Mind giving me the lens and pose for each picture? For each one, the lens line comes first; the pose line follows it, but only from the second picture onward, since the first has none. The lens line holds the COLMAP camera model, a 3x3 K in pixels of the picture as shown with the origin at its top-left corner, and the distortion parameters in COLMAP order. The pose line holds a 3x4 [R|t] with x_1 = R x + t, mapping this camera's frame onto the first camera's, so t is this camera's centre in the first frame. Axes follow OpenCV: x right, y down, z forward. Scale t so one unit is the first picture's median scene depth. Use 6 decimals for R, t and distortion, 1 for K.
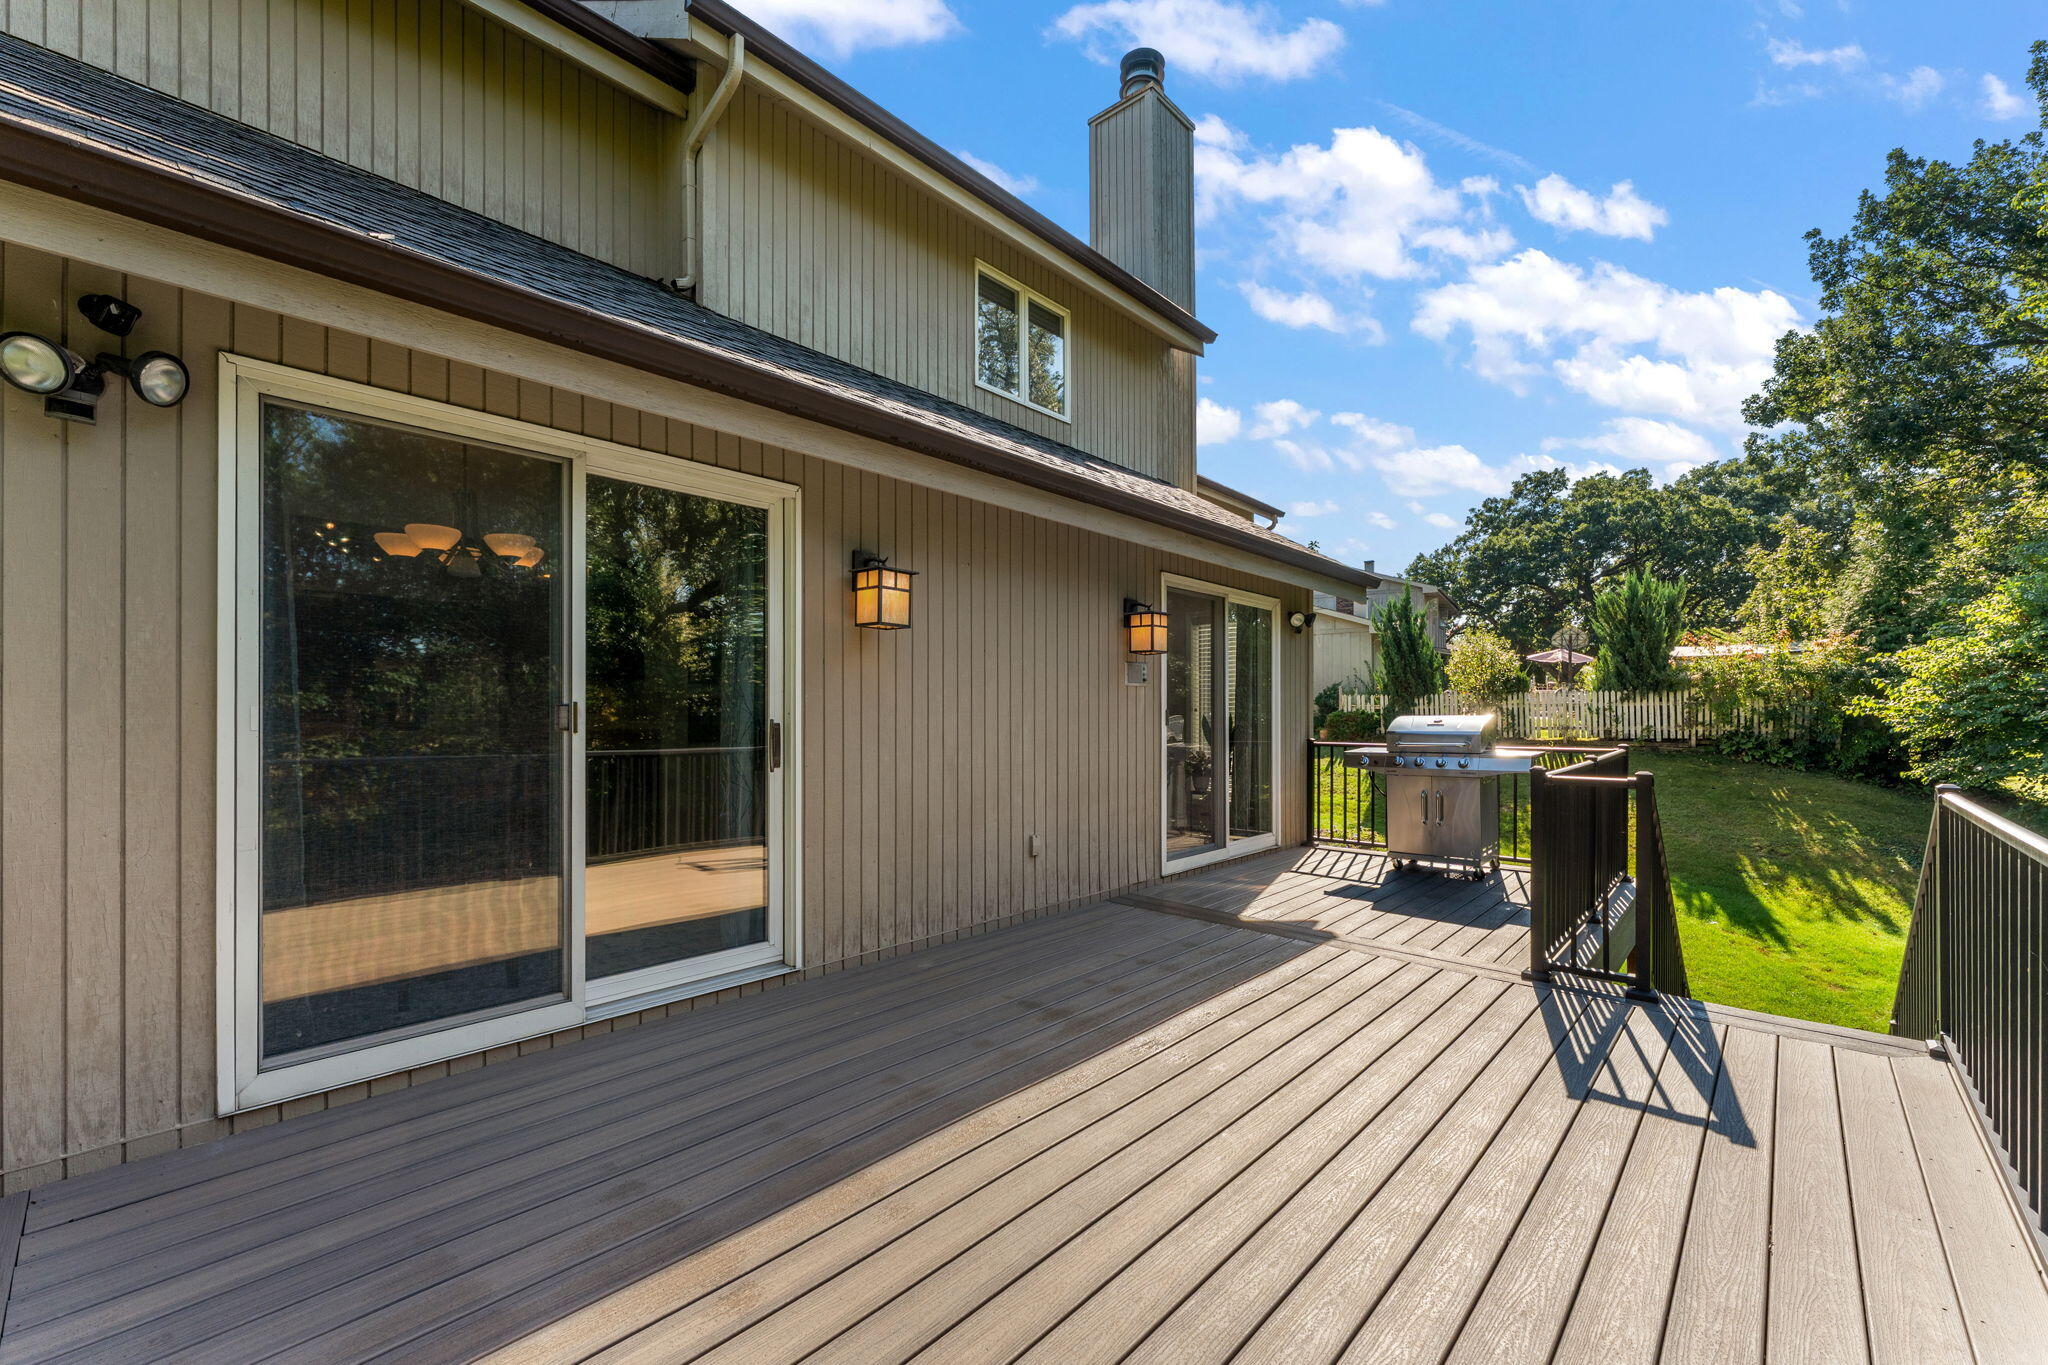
lens RADIAL K [[835.3, 0, 1003.9], [0, 835.3, 716.6], [0, 0, 1]] dist [0.001434, 0.000480]
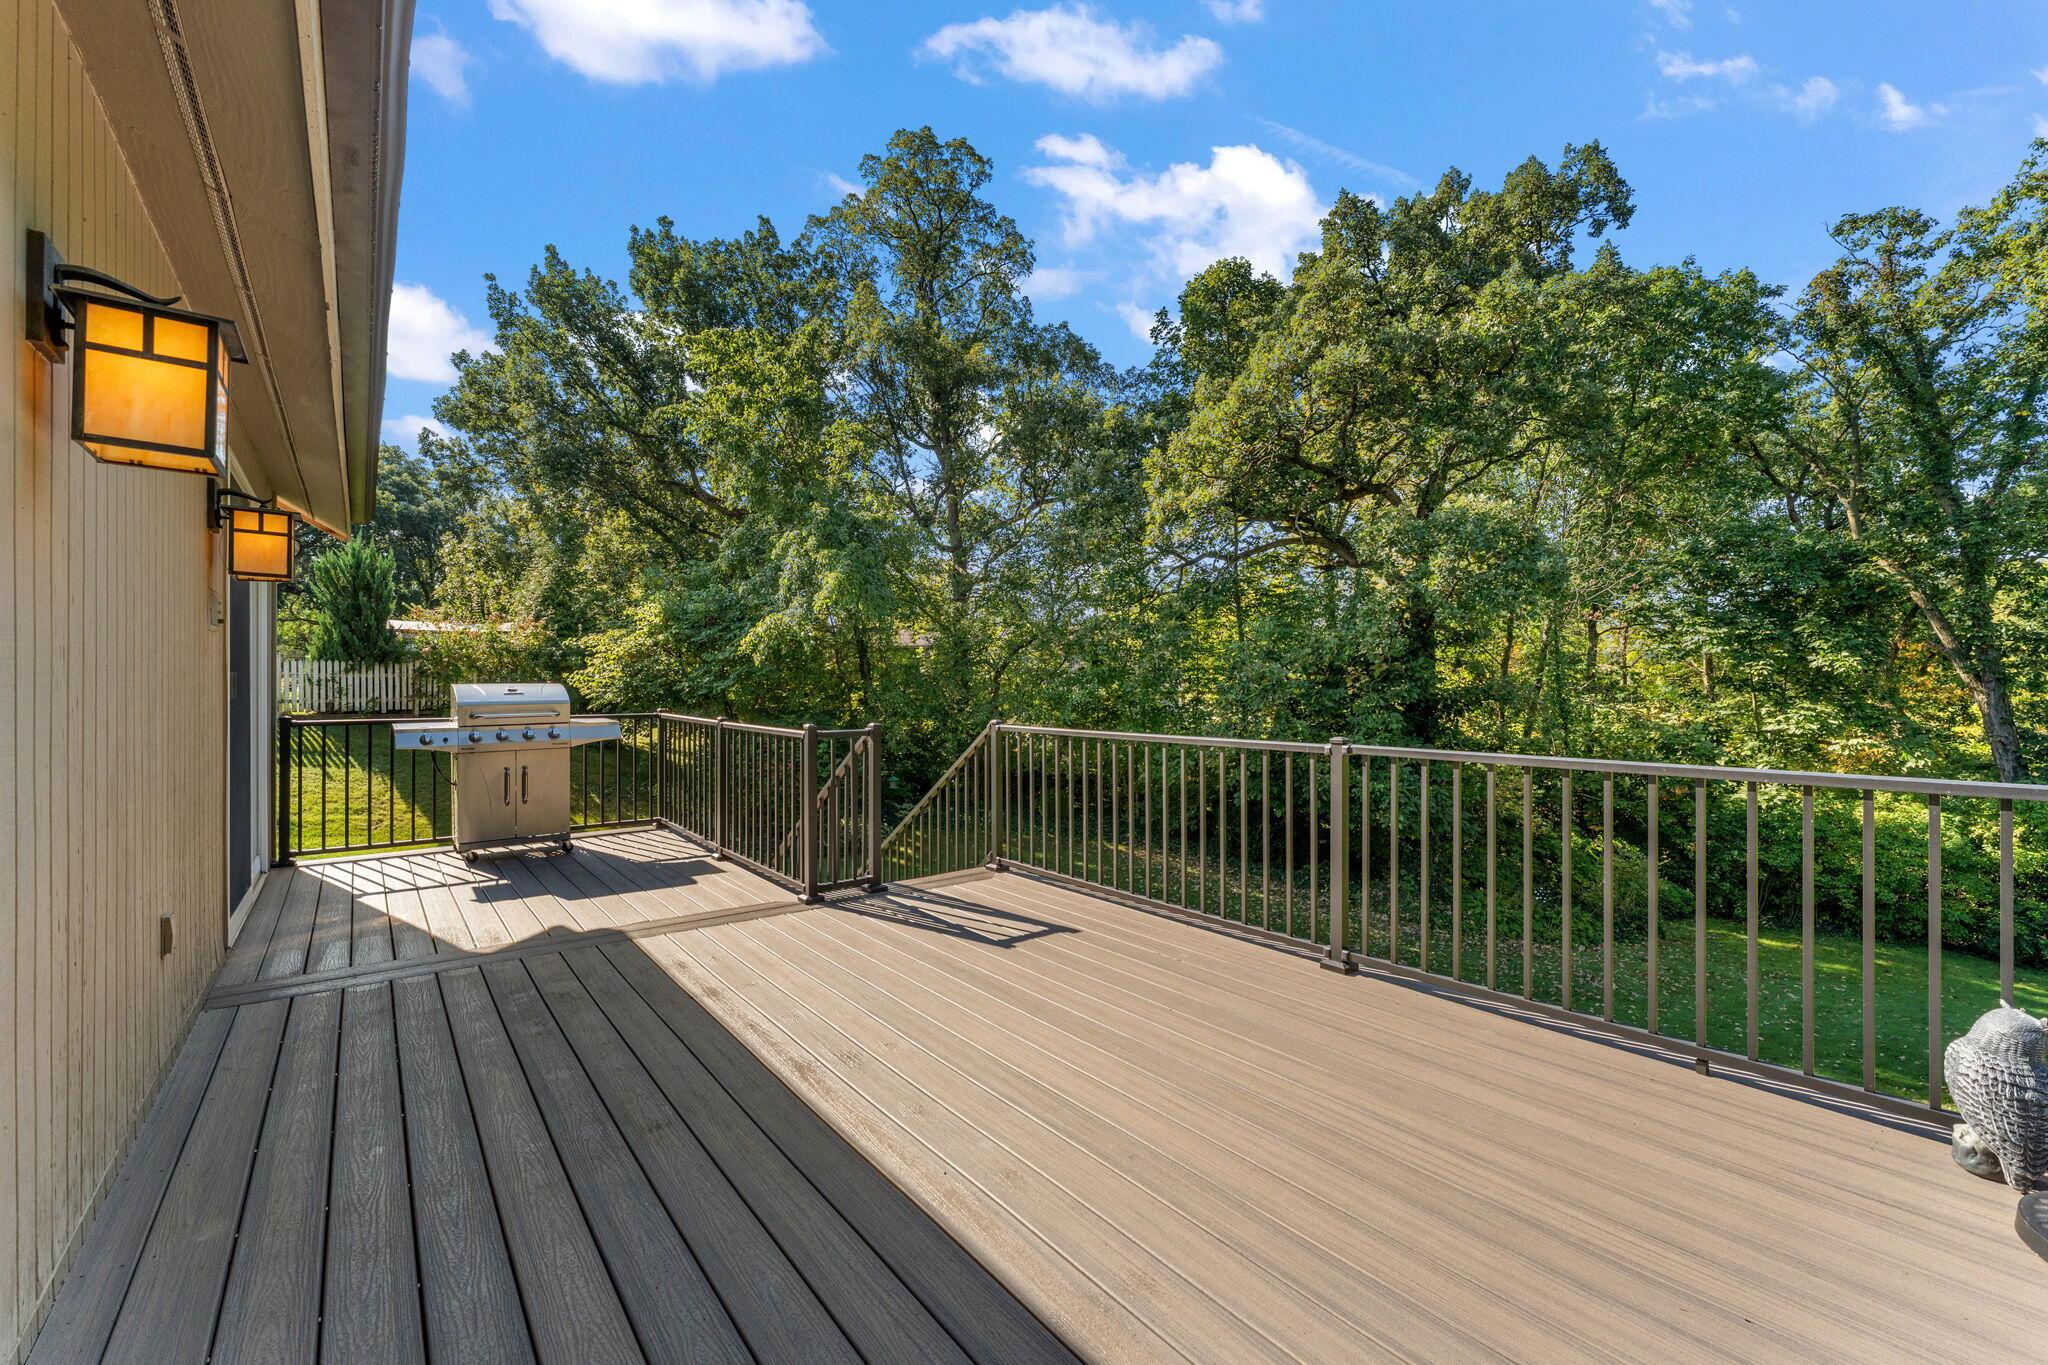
lens RADIAL K [[835.3, 0, 1023.2], [0, 835.3, 688.3], [0, 0, 1]] dist [0.001434, 0.000480]
pose [[0.145337, -0.002626, 0.989379, -0.099139], [0.003789, 0.999991, 0.002097, 0.001178], [-0.989375, 0.003444, 0.145345, 0.103819]]
